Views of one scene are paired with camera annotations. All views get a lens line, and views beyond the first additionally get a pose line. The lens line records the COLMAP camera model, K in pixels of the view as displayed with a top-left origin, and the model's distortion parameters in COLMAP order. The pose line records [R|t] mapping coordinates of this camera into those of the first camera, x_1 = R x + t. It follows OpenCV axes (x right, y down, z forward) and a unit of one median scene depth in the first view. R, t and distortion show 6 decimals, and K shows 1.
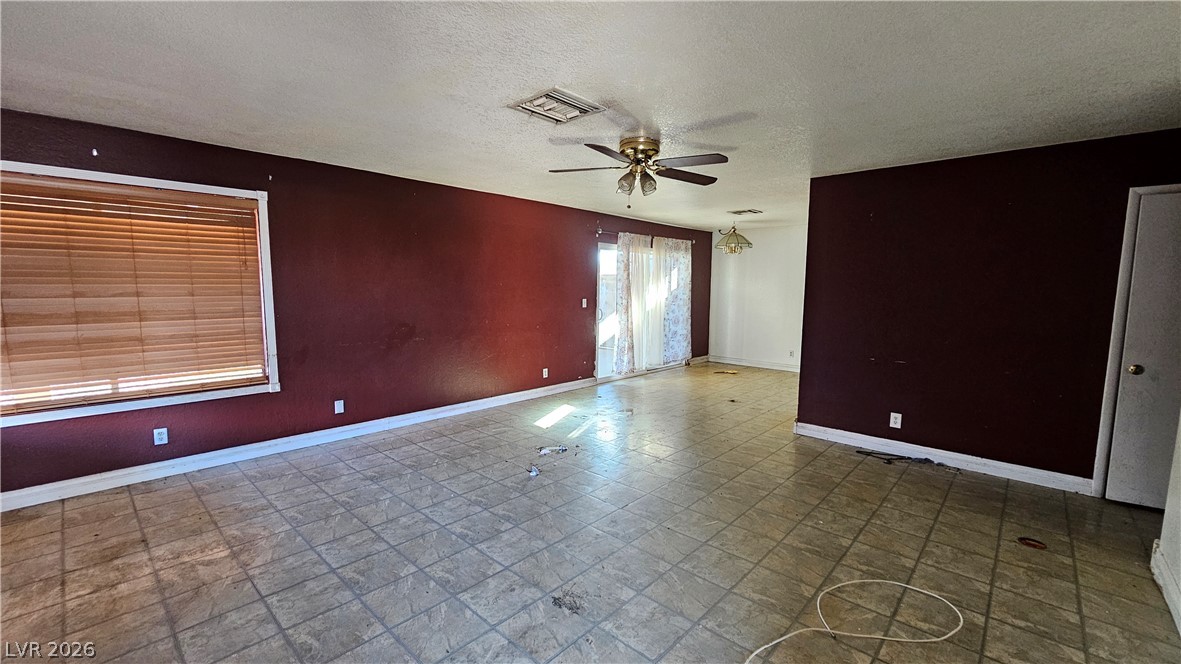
lens RADIAL K [[482.4, 0, 592.9], [0, 482.4, 337.3], [0, 0, 1]] dist [-0.001733, -0.000325]
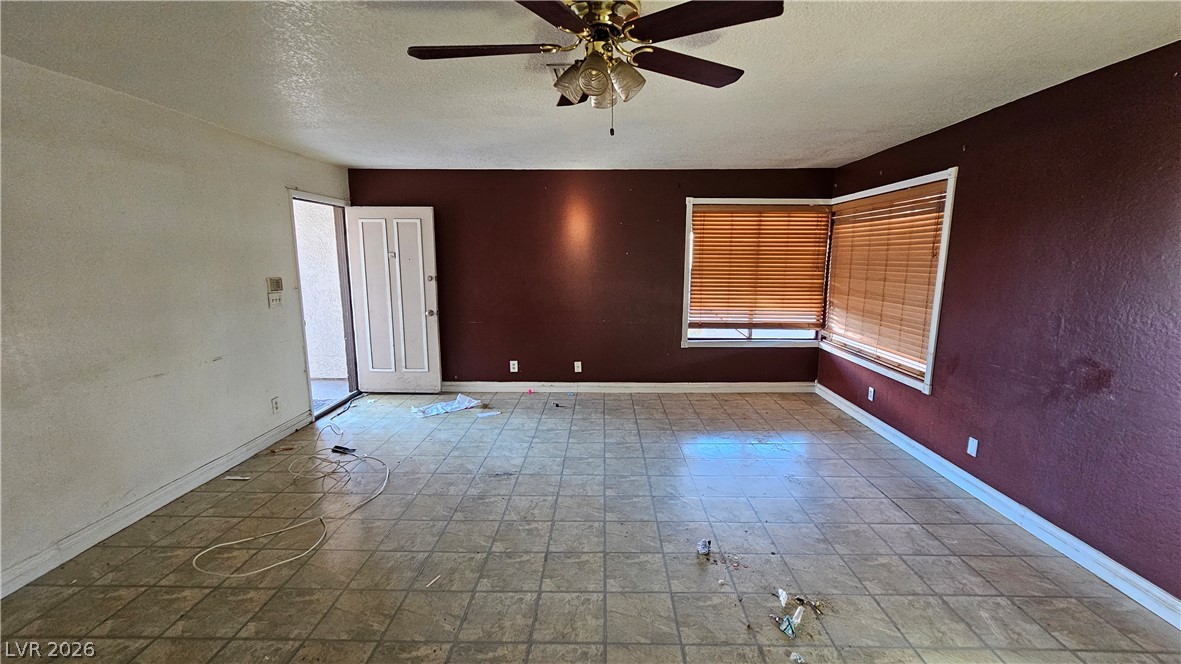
lens RADIAL K [[482.4, 0, 592.9], [0, 482.4, 337.3], [0, 0, 1]] dist [-0.001733, -0.000325]
pose [[-0.748328, 0.099491, -0.655825, 0.413870], [-0.081415, 0.967436, 0.239663, -0.164338], [0.658314, 0.232741, -0.715860, 1.288150]]
